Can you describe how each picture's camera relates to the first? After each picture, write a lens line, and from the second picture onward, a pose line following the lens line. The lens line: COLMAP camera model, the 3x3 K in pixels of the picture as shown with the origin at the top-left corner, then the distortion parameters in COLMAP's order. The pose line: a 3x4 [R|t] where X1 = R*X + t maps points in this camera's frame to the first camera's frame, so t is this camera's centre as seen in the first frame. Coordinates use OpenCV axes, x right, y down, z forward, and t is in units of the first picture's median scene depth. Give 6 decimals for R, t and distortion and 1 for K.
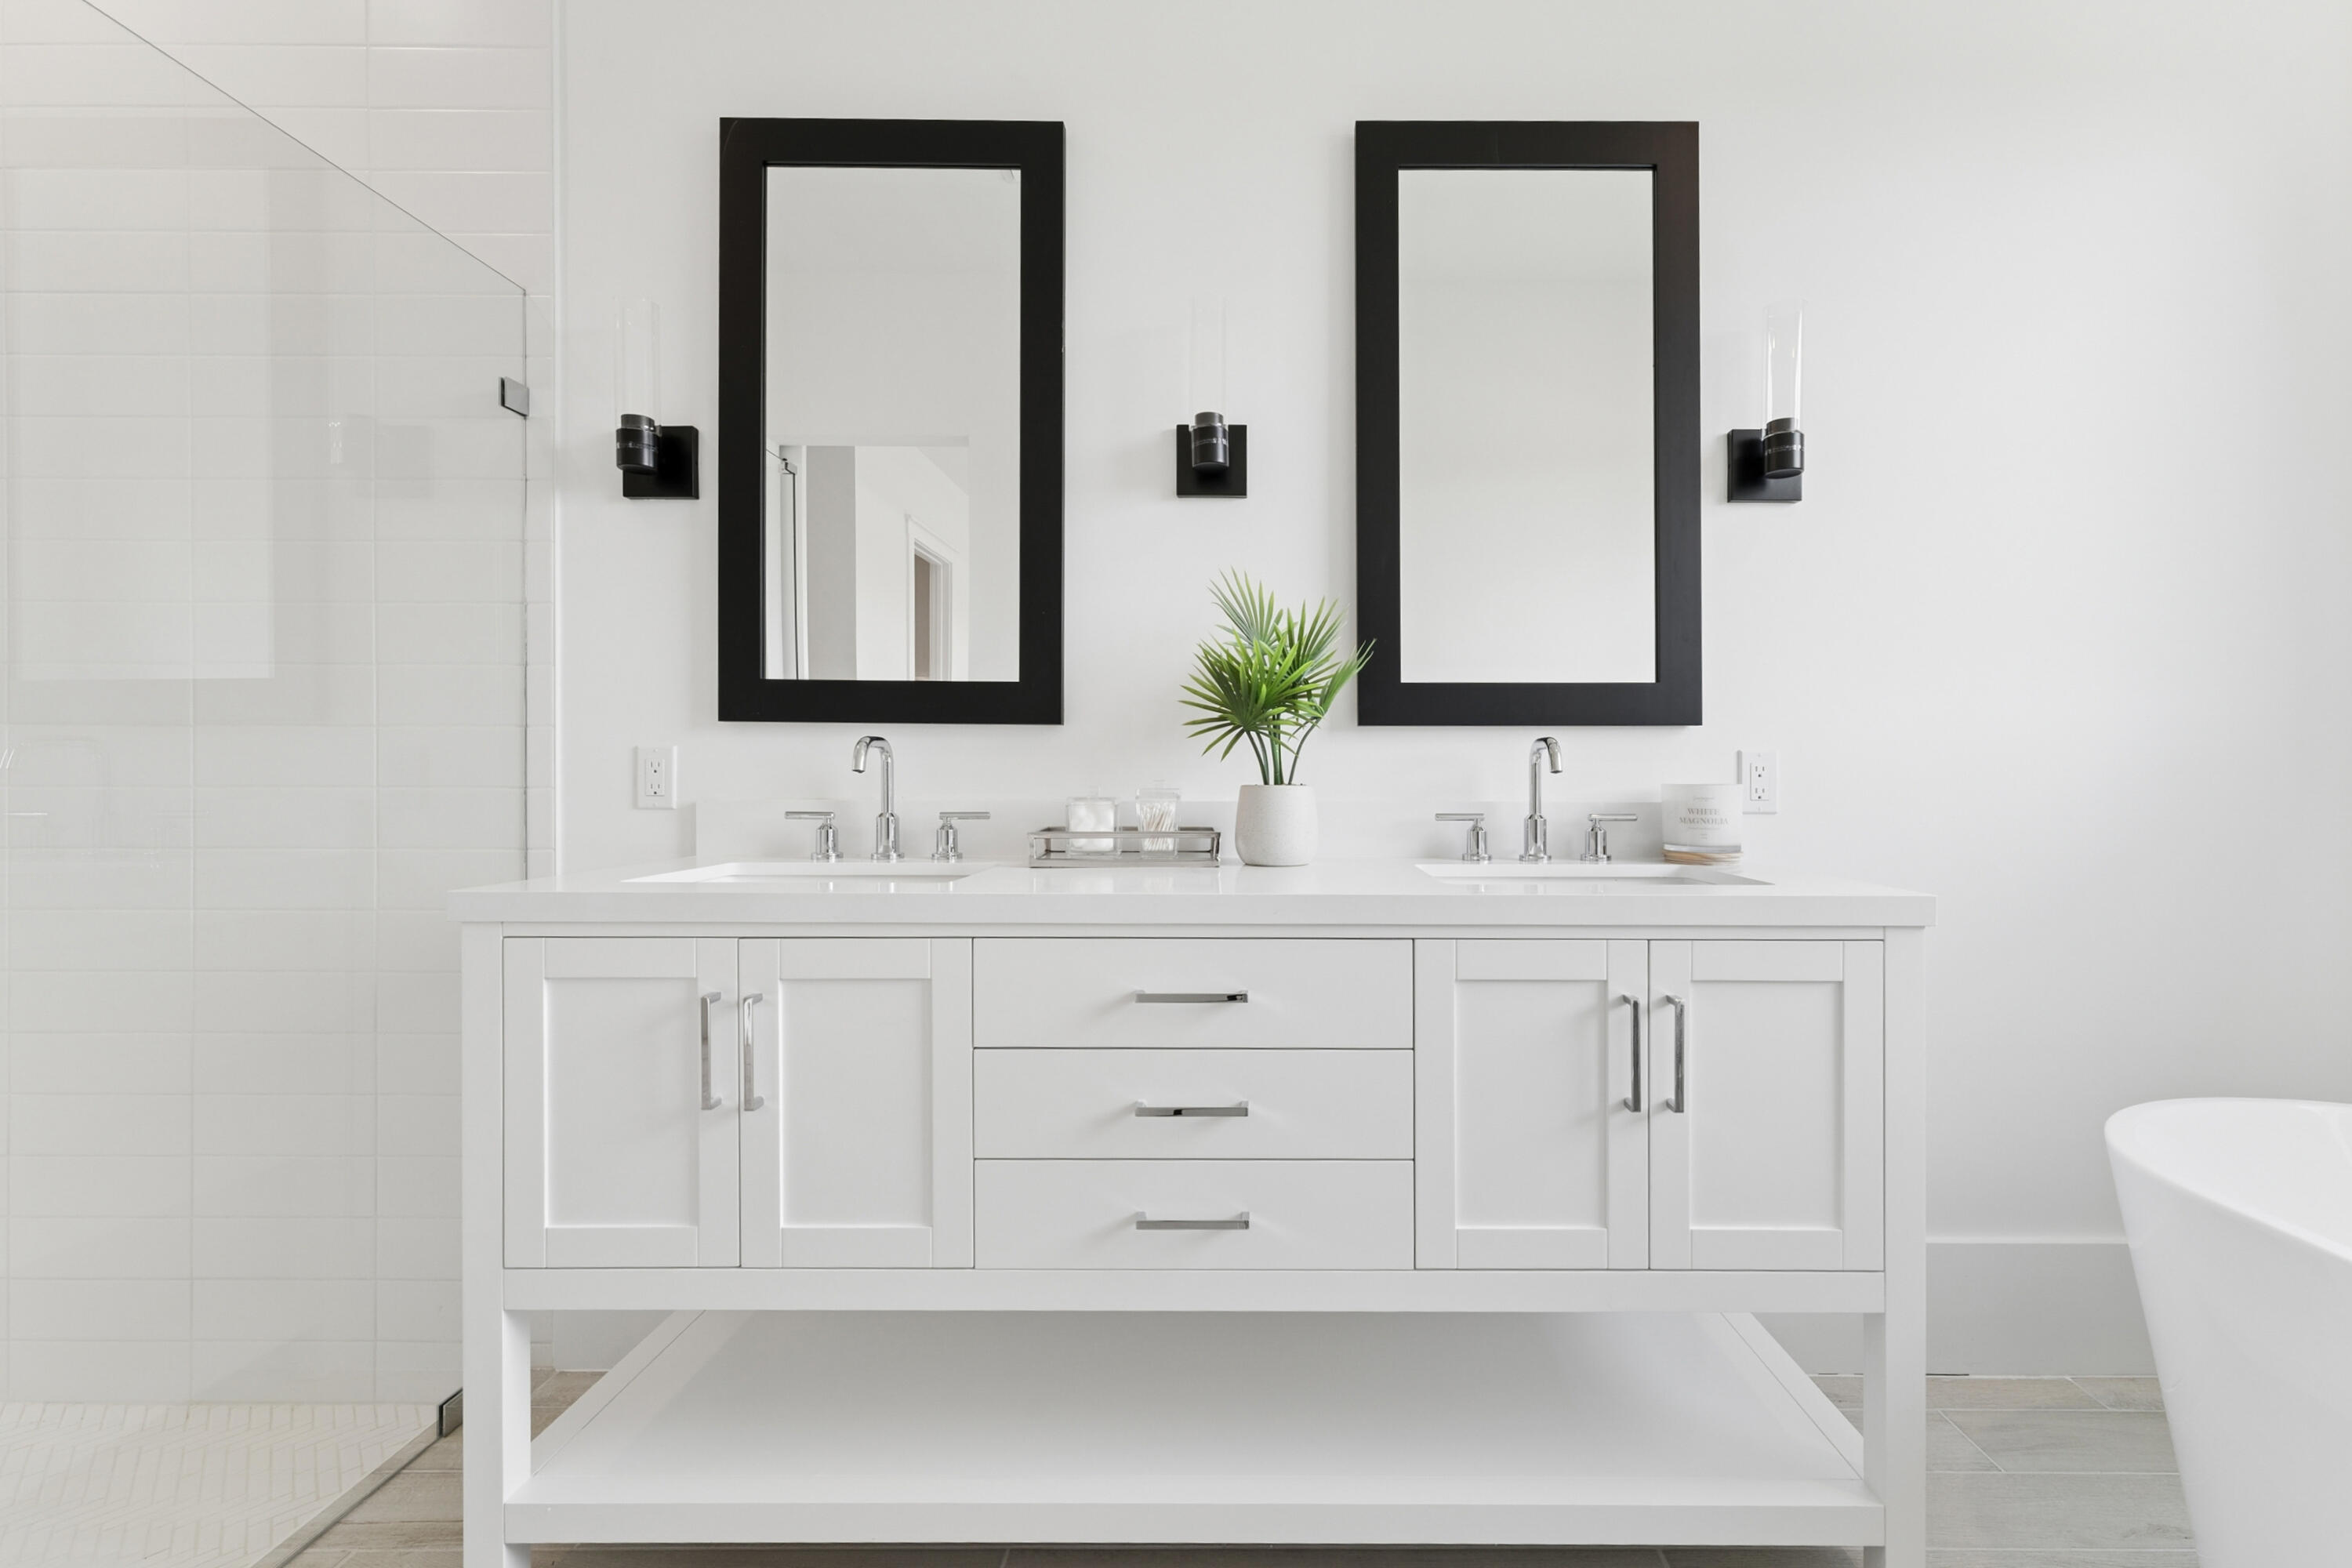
lens RADIAL K [[914.4, 0, 1178.9], [0, 914.4, 792.9], [0, 0, 1]] dist [-0.000879, -0.000151]
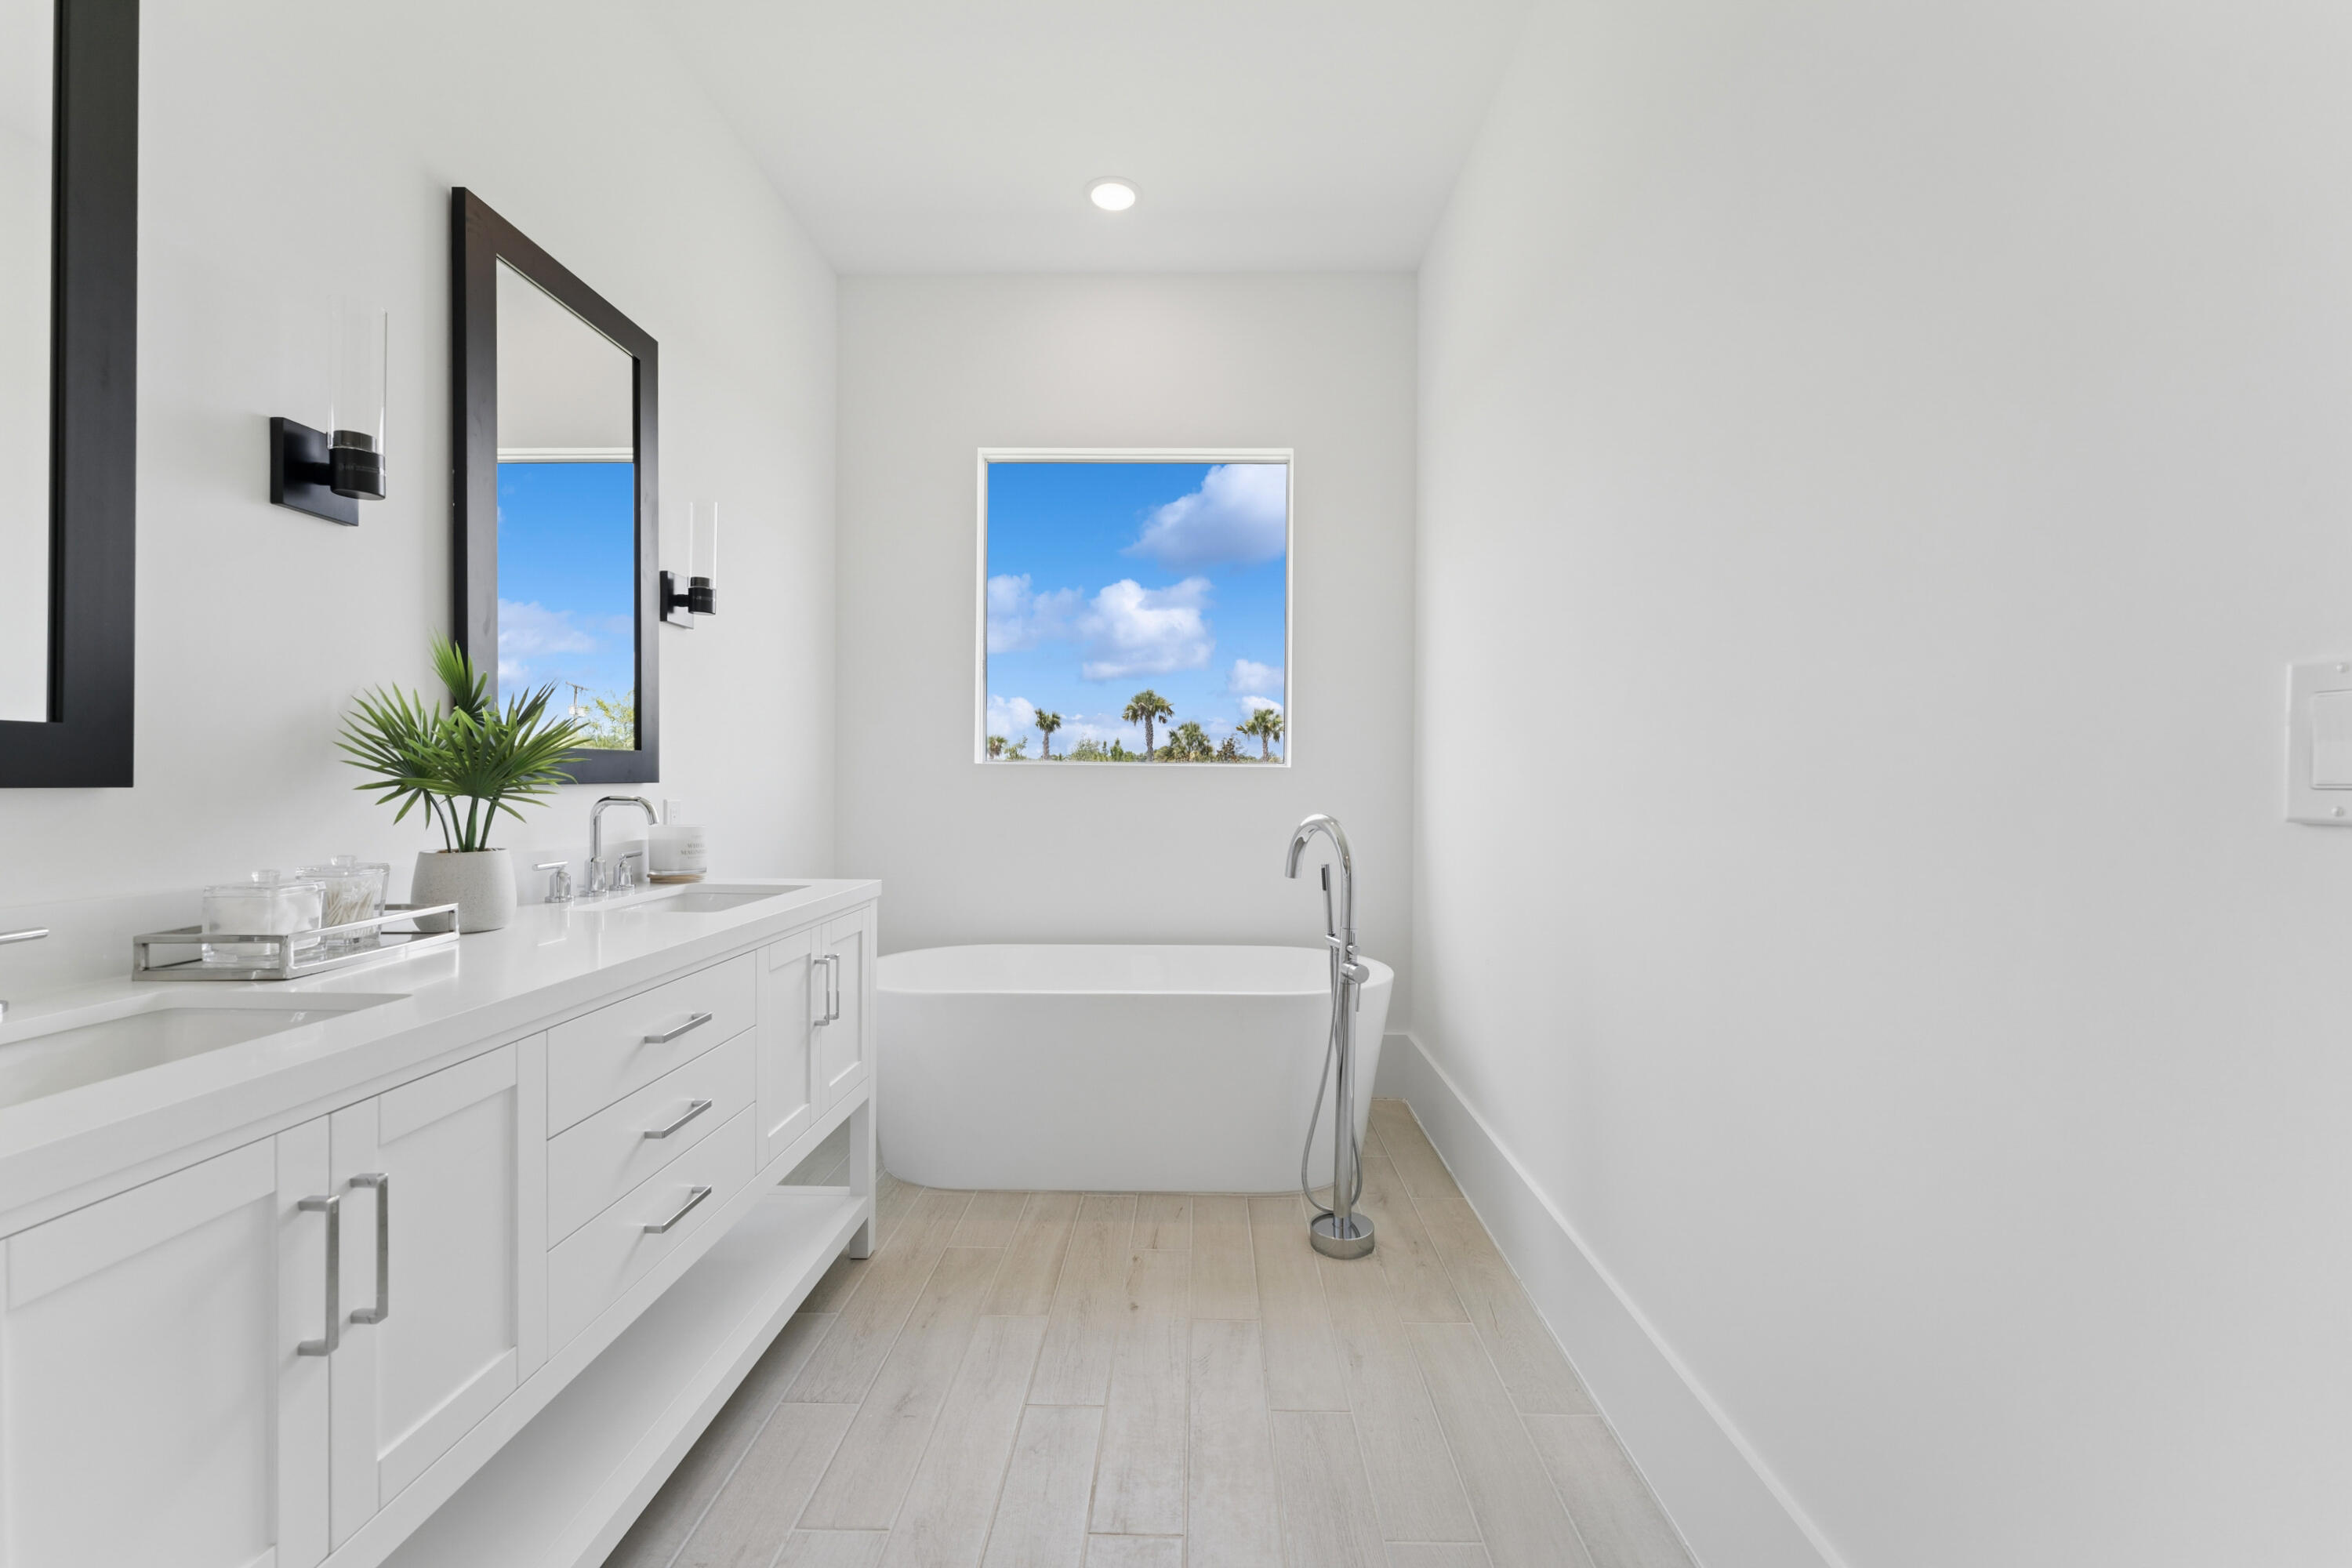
lens RADIAL K [[972.1, 0, 1170.2], [0, 972.1, 775.4], [0, 0, 1]] dist [0.002176, -0.000060]
pose [[0.030620, -0.001780, 0.999530, -0.878625], [0.006975, 0.999974, 0.001567, -0.082218], [-0.999507, 0.006924, 0.030632, 0.193800]]
